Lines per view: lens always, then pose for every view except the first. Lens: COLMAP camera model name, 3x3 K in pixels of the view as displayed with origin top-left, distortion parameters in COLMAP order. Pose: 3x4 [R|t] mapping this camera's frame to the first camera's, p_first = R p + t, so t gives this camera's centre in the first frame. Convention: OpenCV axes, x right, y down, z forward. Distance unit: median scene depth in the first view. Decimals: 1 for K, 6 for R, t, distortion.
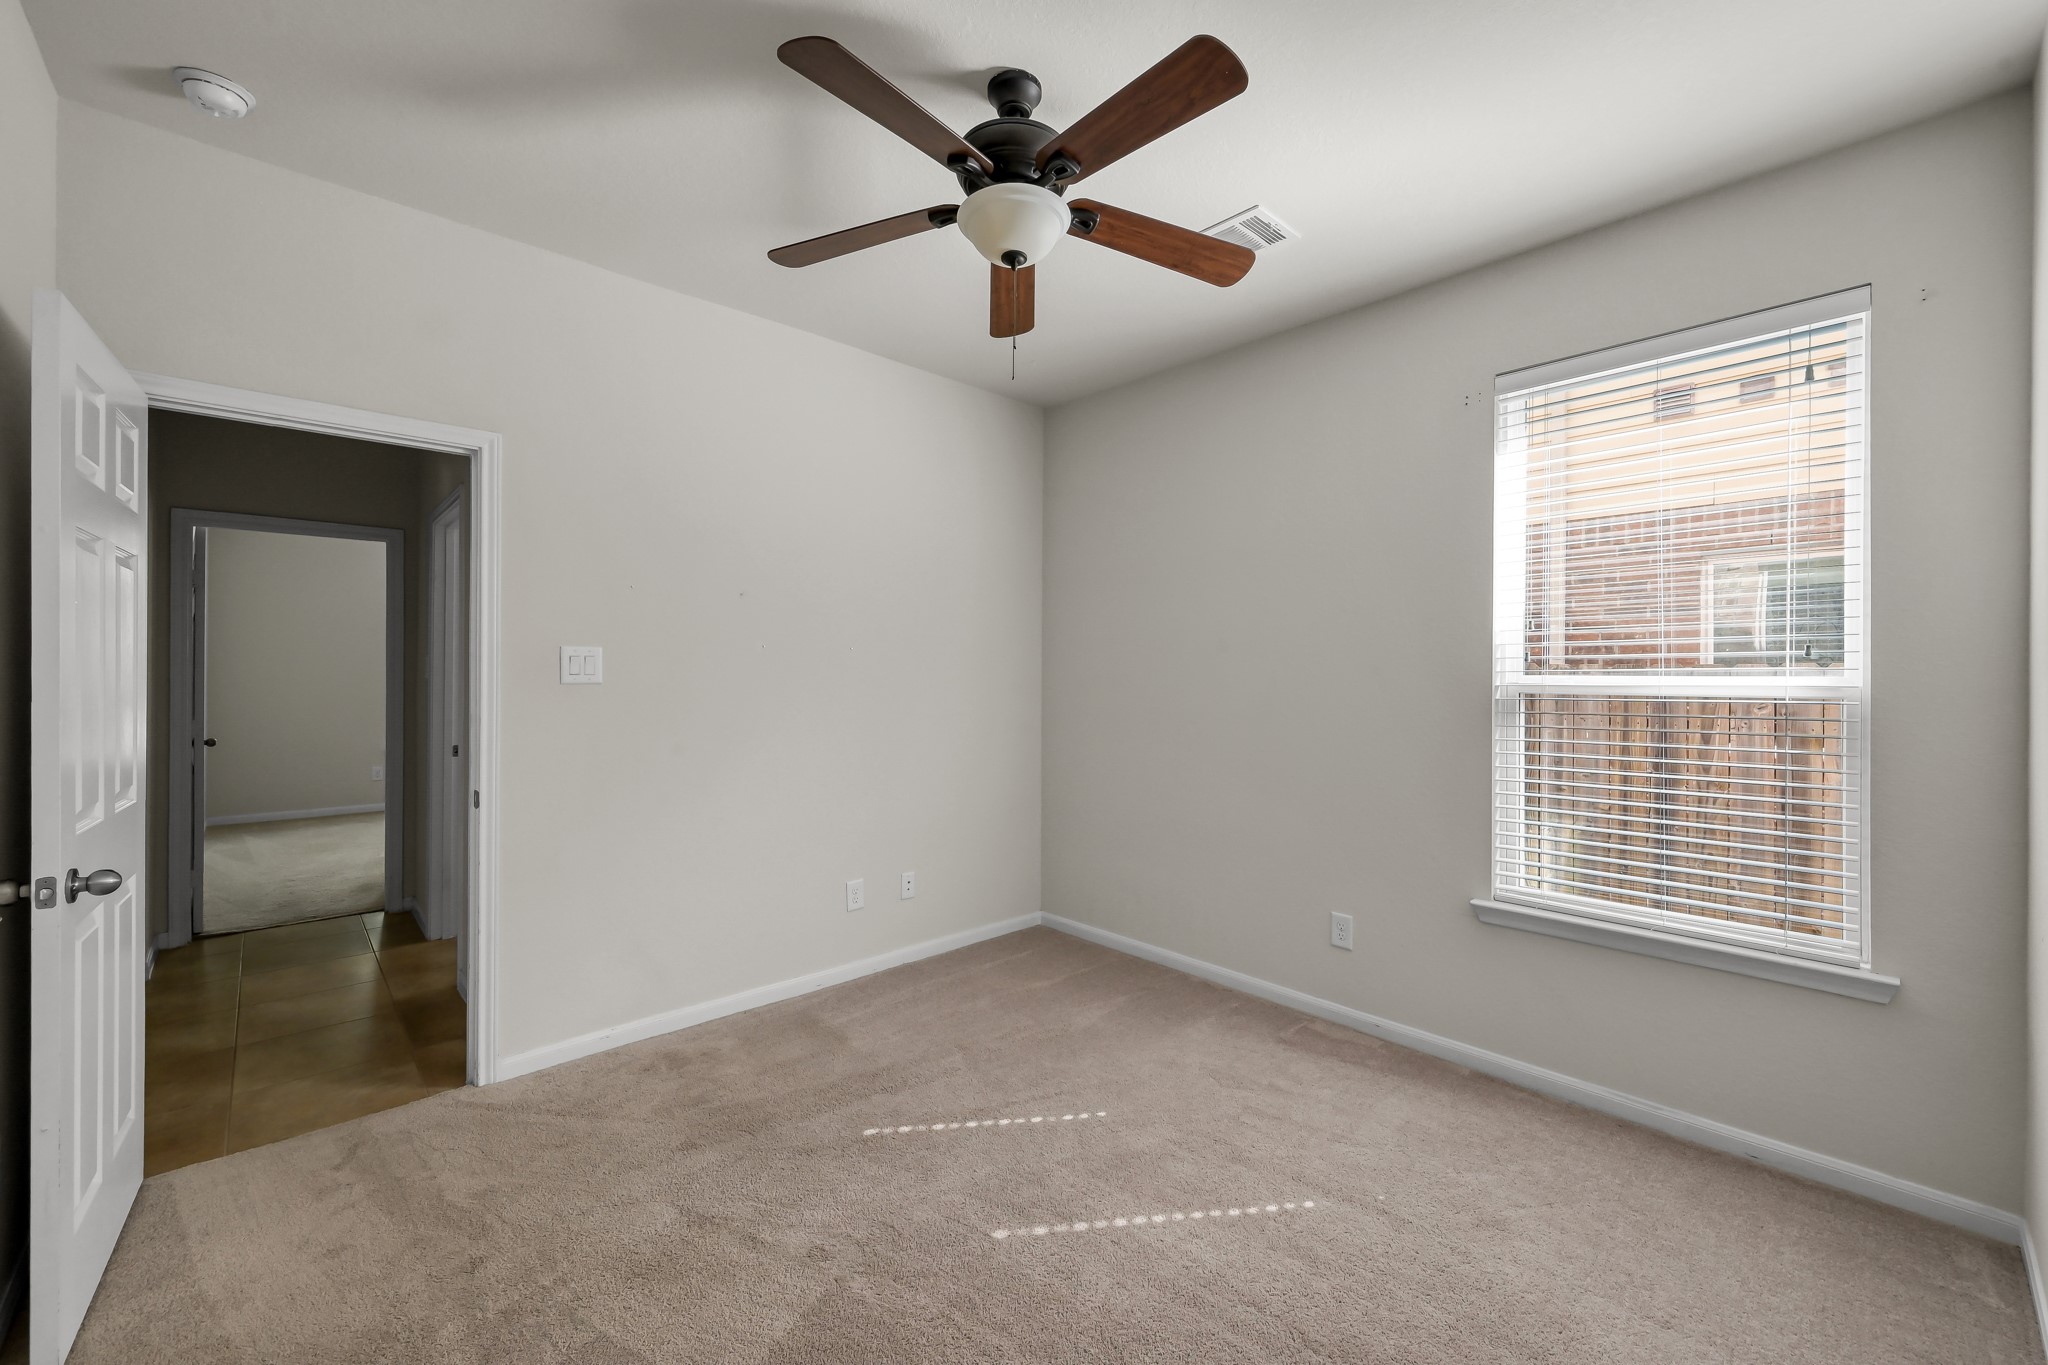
lens RADIAL K [[813.8, 0, 1024.0], [0, 813.8, 682.5], [0, 0, 1]] dist [0.000357, 0.000140]
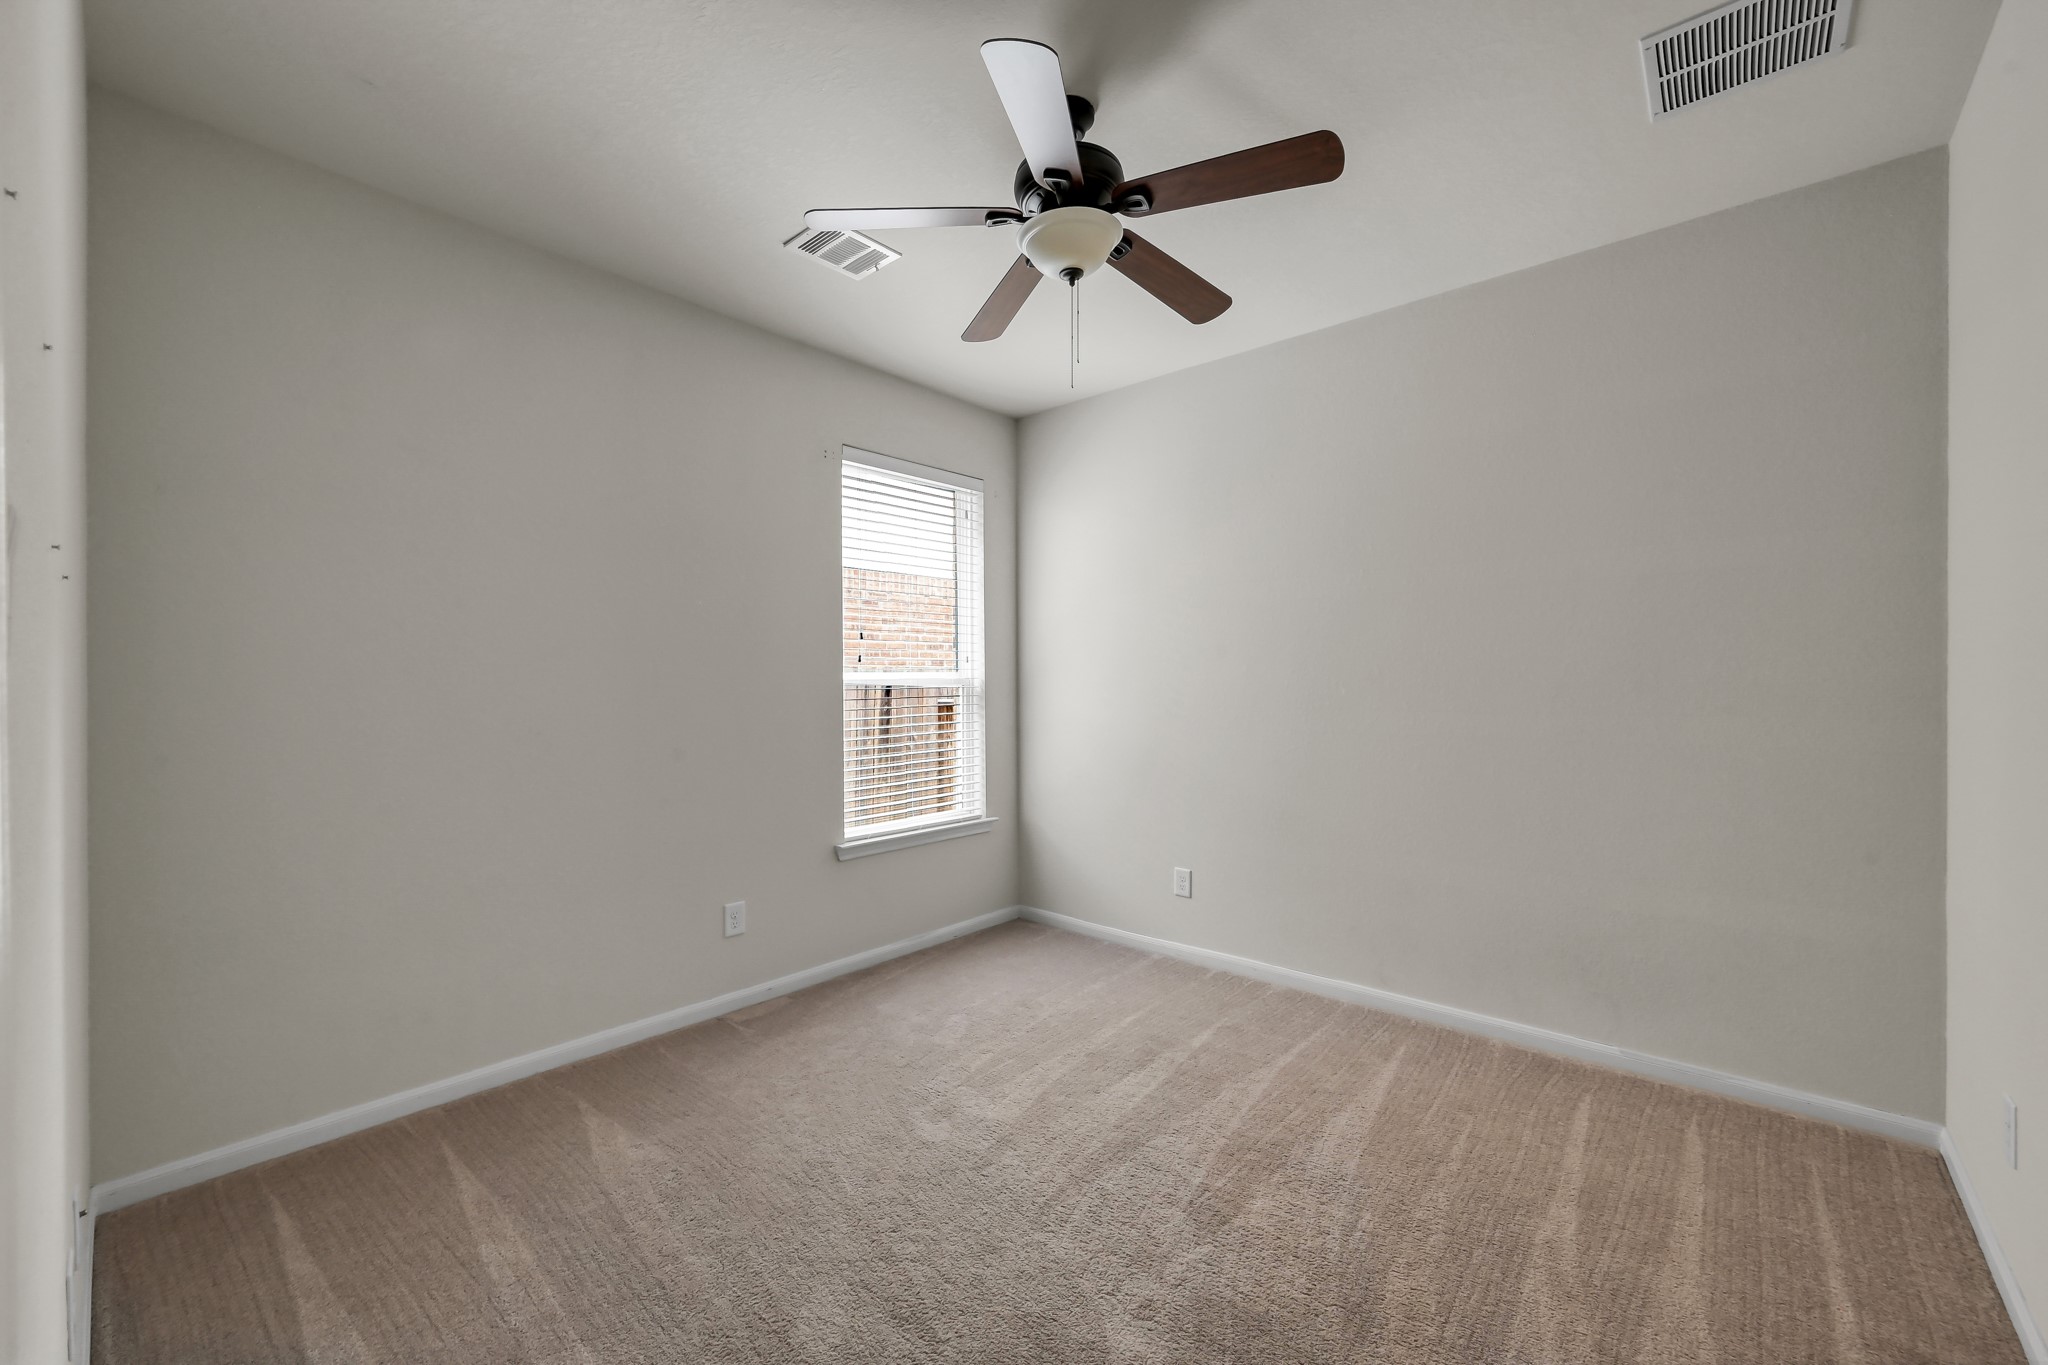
lens RADIAL K [[813.8, 0, 1024.0], [0, 813.8, 682.5], [0, 0, 1]] dist [0.000357, 0.000140]
pose [[-0.096765, -0.007834, 0.995276, -0.783455], [0.004595, 0.999955, 0.008317, -0.000388], [-0.995297, 0.005378, -0.096725, 0.862782]]
